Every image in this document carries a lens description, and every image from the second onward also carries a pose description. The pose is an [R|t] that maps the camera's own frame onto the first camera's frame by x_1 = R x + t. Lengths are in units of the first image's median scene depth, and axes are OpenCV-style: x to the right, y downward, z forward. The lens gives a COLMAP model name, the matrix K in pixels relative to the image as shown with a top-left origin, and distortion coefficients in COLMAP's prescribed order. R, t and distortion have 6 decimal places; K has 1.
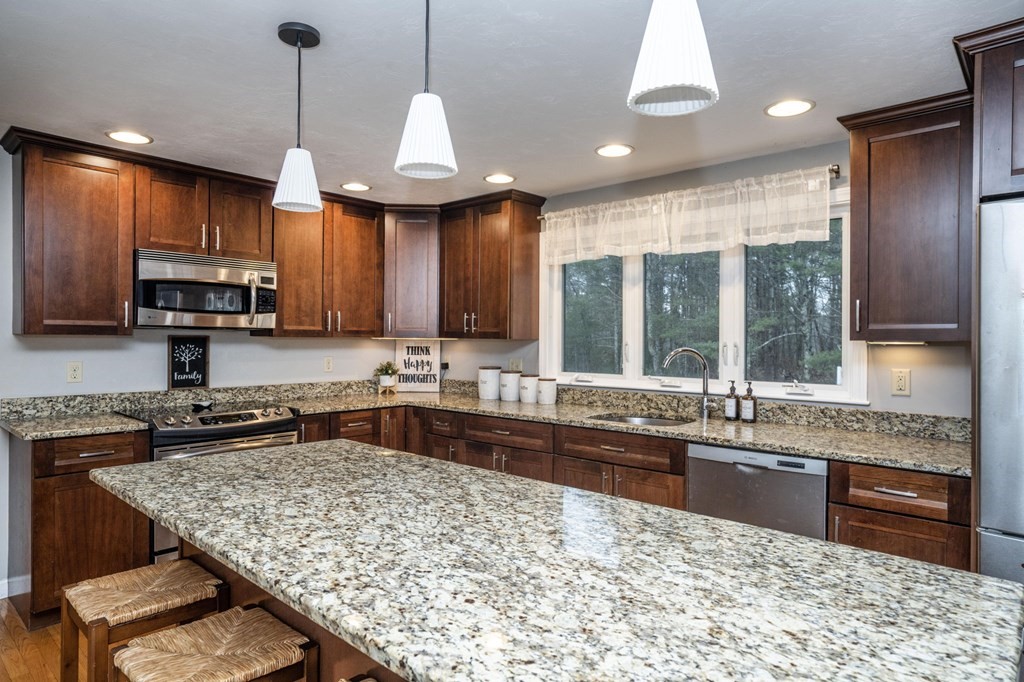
lens RADIAL K [[601.4, 0, 510.0], [0, 601.4, 337.0], [0, 0, 1]] dist [-0.026301, 0.018347]
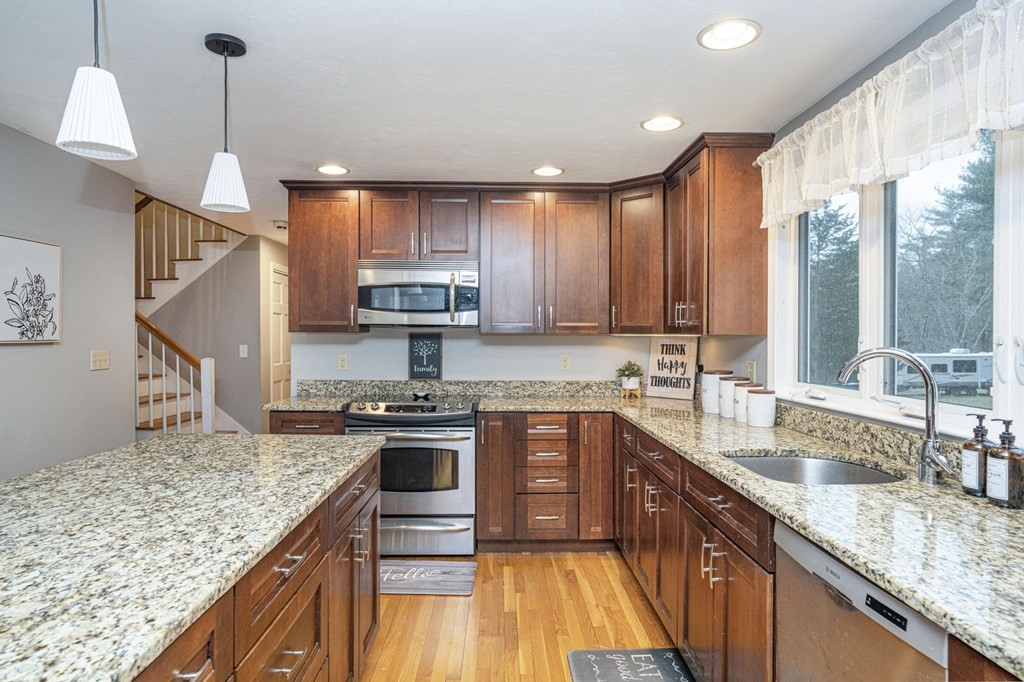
lens RADIAL K [[601.4, 0, 510.1], [0, 601.4, 340.8], [0, 0, 1]] dist [-0.026301, 0.018347]
pose [[0.686676, 0.000011, -0.726964, 0.411120], [0.003164, 0.999990, 0.003004, 0.009668], [0.726957, -0.004362, 0.686669, 0.347632]]
